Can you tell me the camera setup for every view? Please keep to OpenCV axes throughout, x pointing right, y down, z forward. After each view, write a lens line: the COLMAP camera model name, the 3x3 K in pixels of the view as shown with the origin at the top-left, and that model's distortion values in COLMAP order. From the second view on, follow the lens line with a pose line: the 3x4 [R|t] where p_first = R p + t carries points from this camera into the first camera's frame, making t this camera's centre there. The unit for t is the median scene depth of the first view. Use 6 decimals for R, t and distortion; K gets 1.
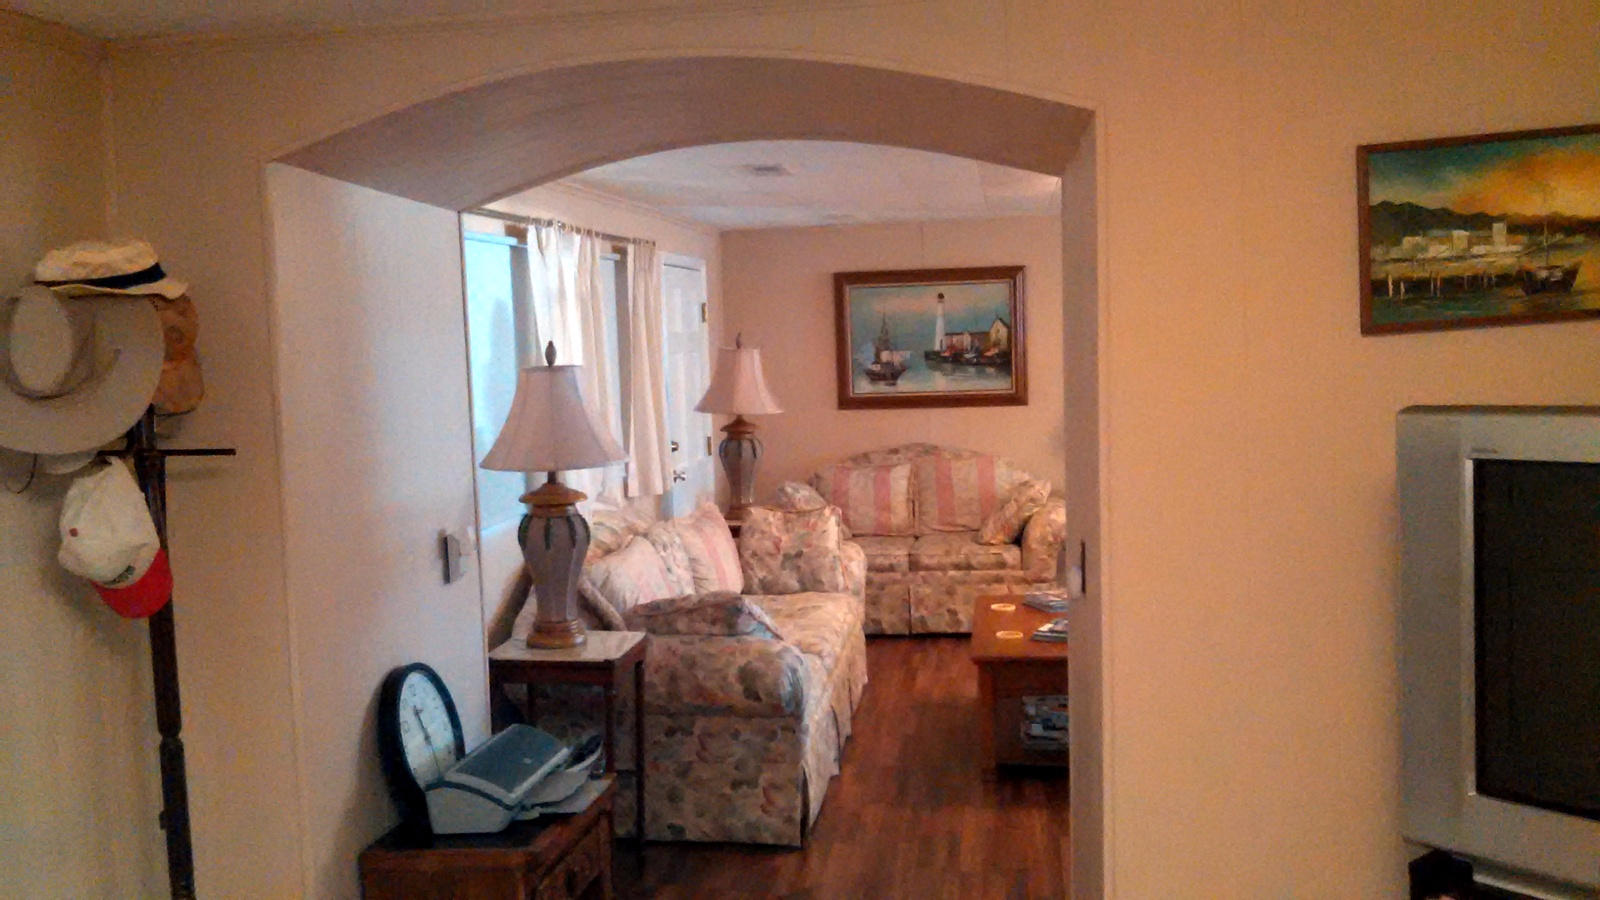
lens RADIAL K [[1477.6, 0, 787.4], [0, 1477.6, 454.6], [0, 0, 1]] dist [0.022786, 0.000000]
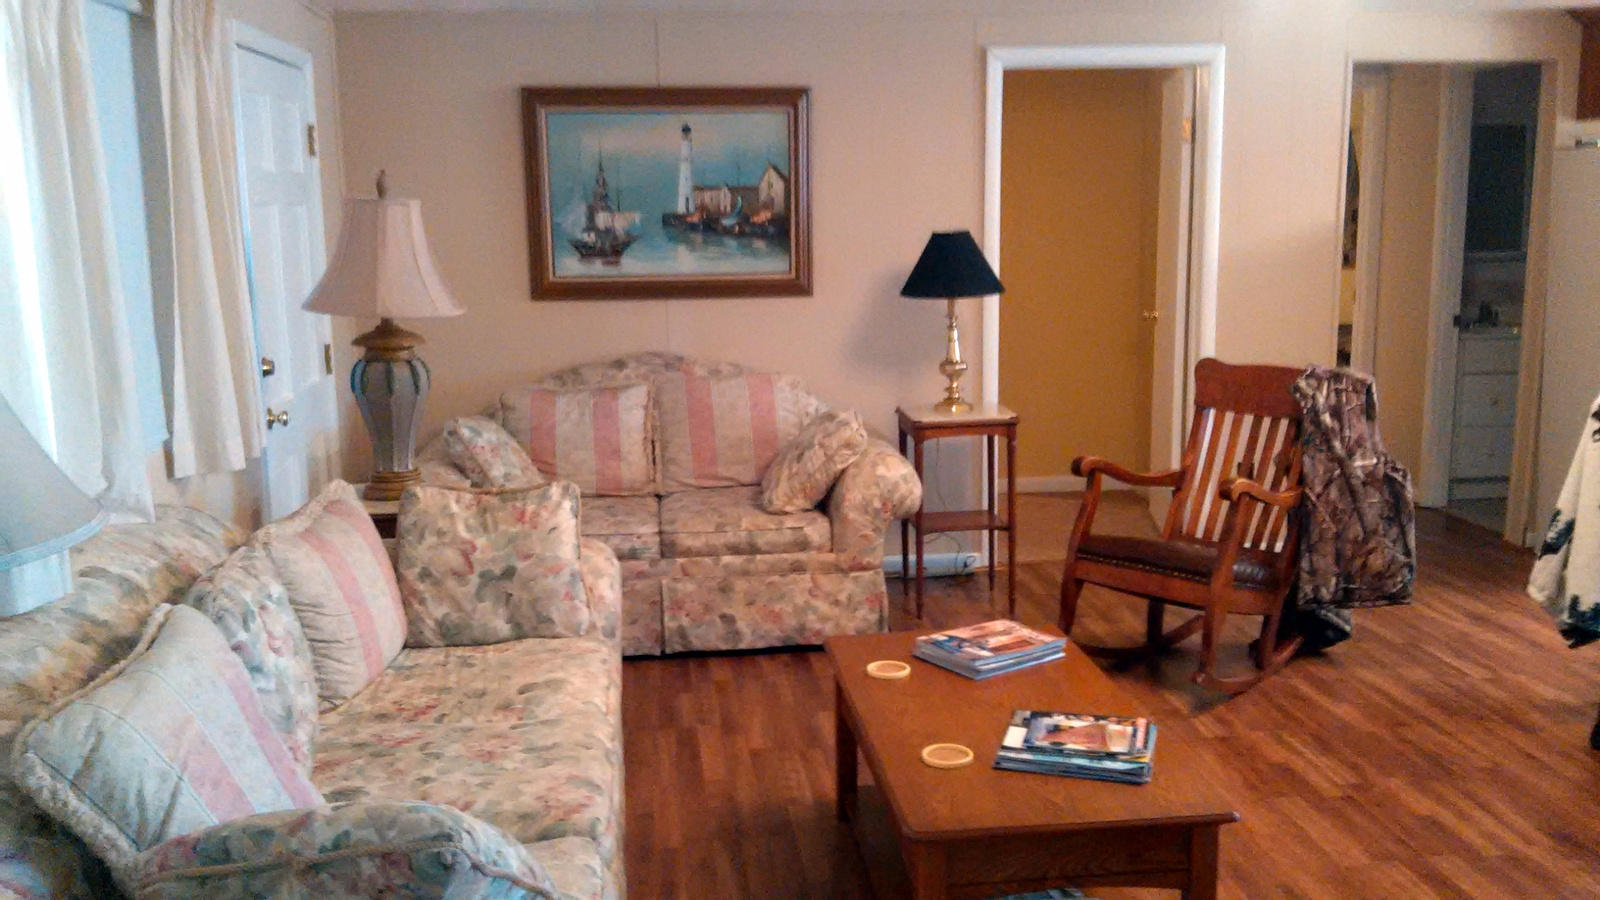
lens RADIAL K [[1477.6, 0, 786.0], [0, 1477.6, 473.1], [0, 0, 1]] dist [0.022786, 0.000000]
pose [[0.967791, -0.022726, 0.250726, -0.025462], [-0.002090, 0.995158, 0.098268, -0.021350], [-0.251745, -0.095627, 0.963058, 0.373361]]
